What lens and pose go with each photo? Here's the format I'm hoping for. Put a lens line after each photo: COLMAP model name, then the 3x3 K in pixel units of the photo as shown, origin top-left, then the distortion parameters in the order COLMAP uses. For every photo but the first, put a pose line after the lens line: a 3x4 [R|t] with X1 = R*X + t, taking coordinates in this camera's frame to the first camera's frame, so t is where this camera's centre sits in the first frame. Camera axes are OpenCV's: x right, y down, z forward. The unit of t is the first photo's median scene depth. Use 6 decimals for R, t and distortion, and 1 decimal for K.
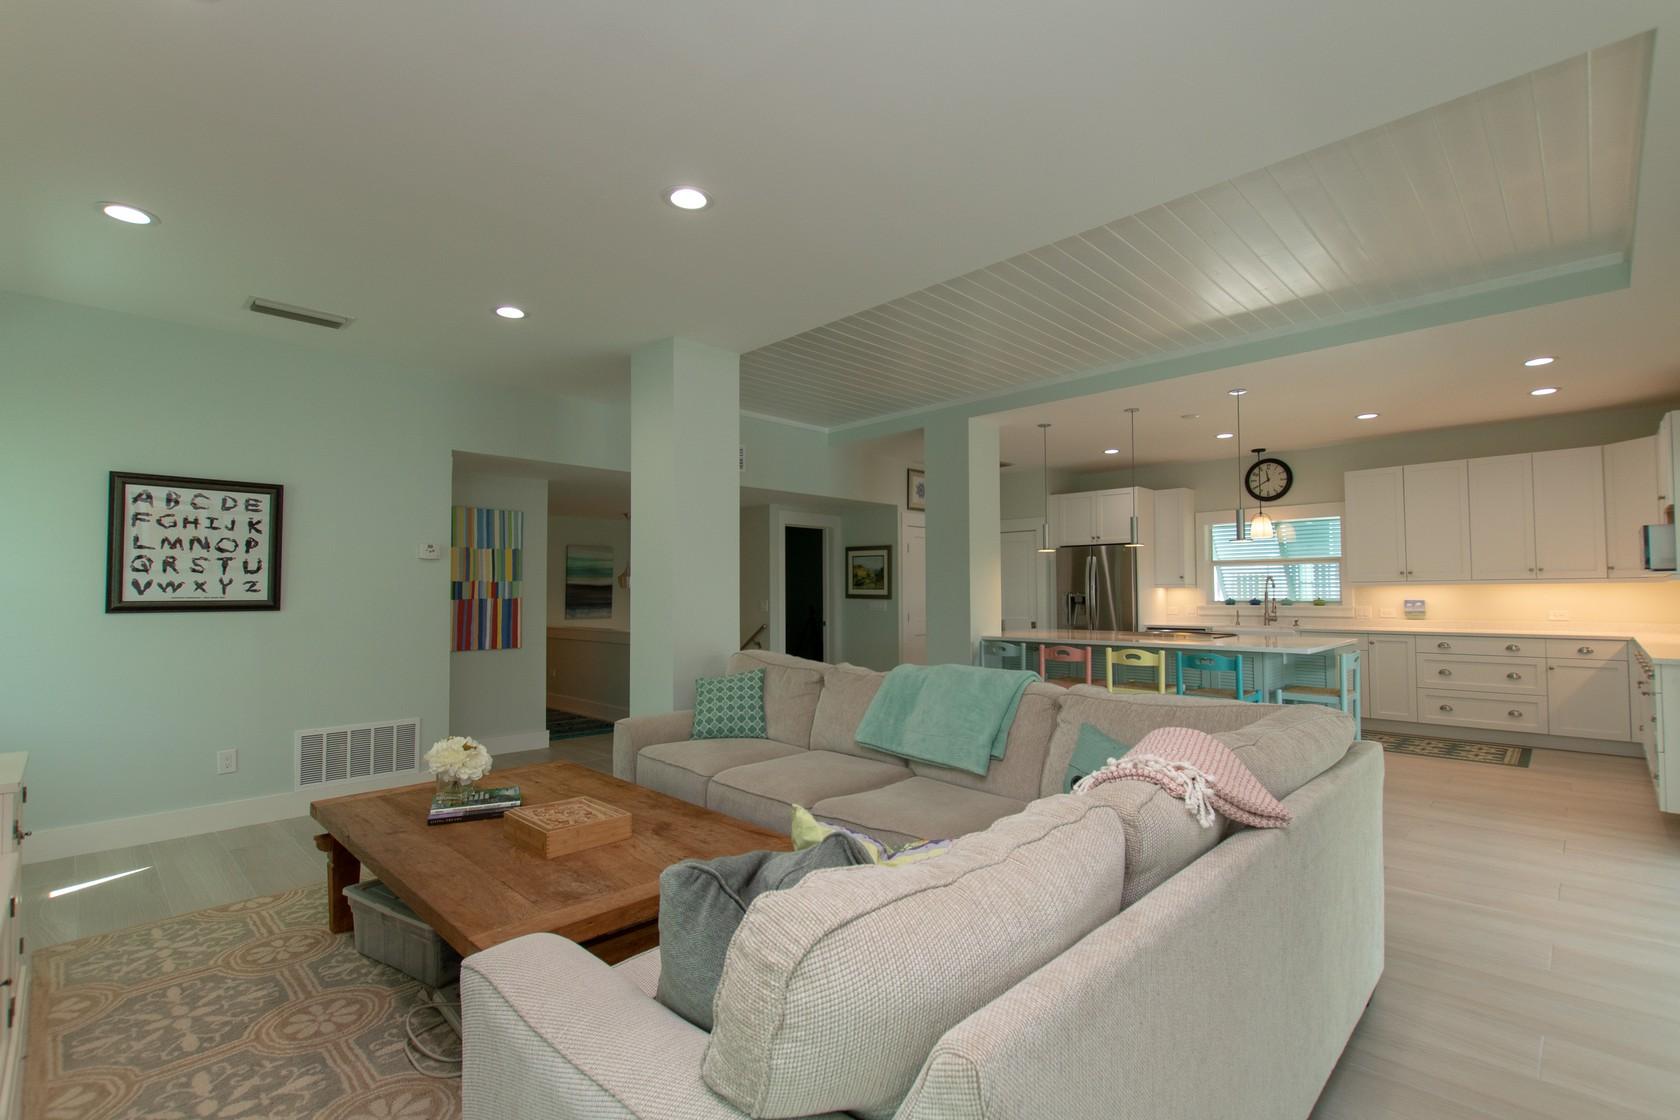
lens RADIAL K [[768.5, 0, 840.3], [0, 768.5, 563.7], [0, 0, 1]] dist [0.005816, 0.000303]
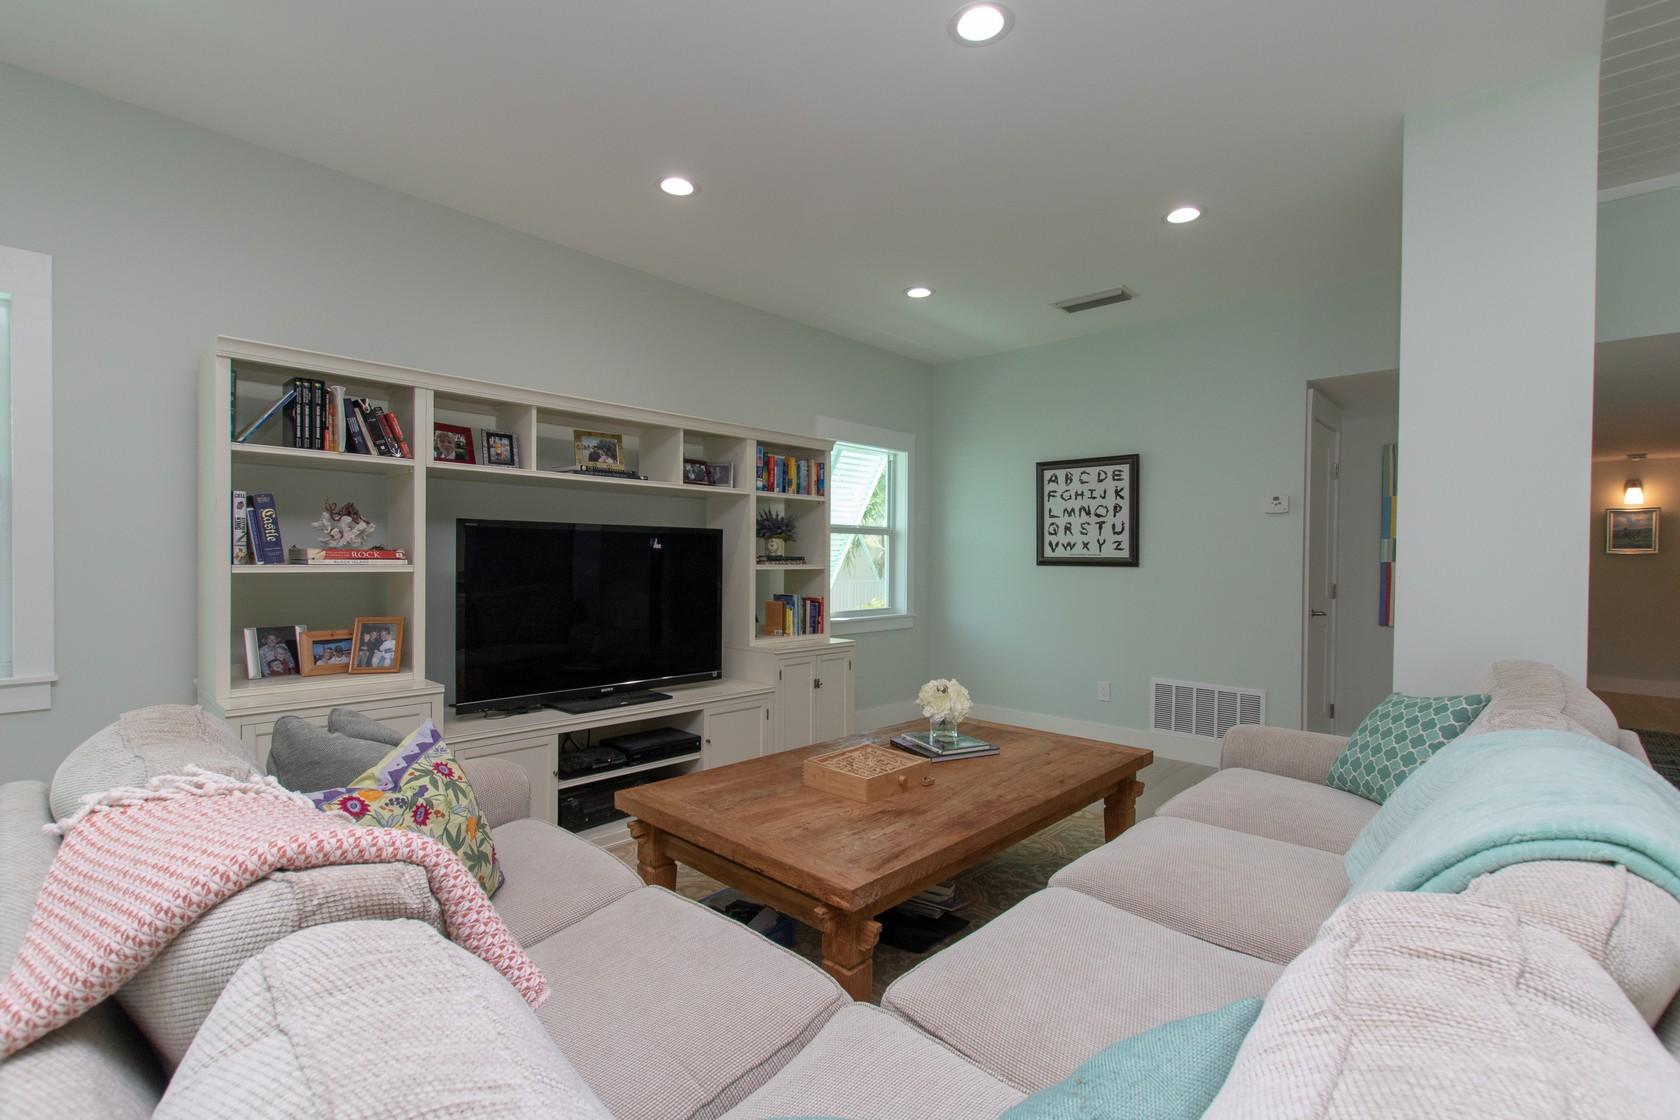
lens RADIAL K [[768.5, 0, 842.1], [0, 768.5, 567.4], [0, 0, 1]] dist [0.005816, 0.000303]
pose [[0.021671, 0.015864, -0.999639, 0.397600], [0.029803, 0.999419, 0.016507, 0.032133], [0.999321, -0.030150, 0.021186, 0.580786]]
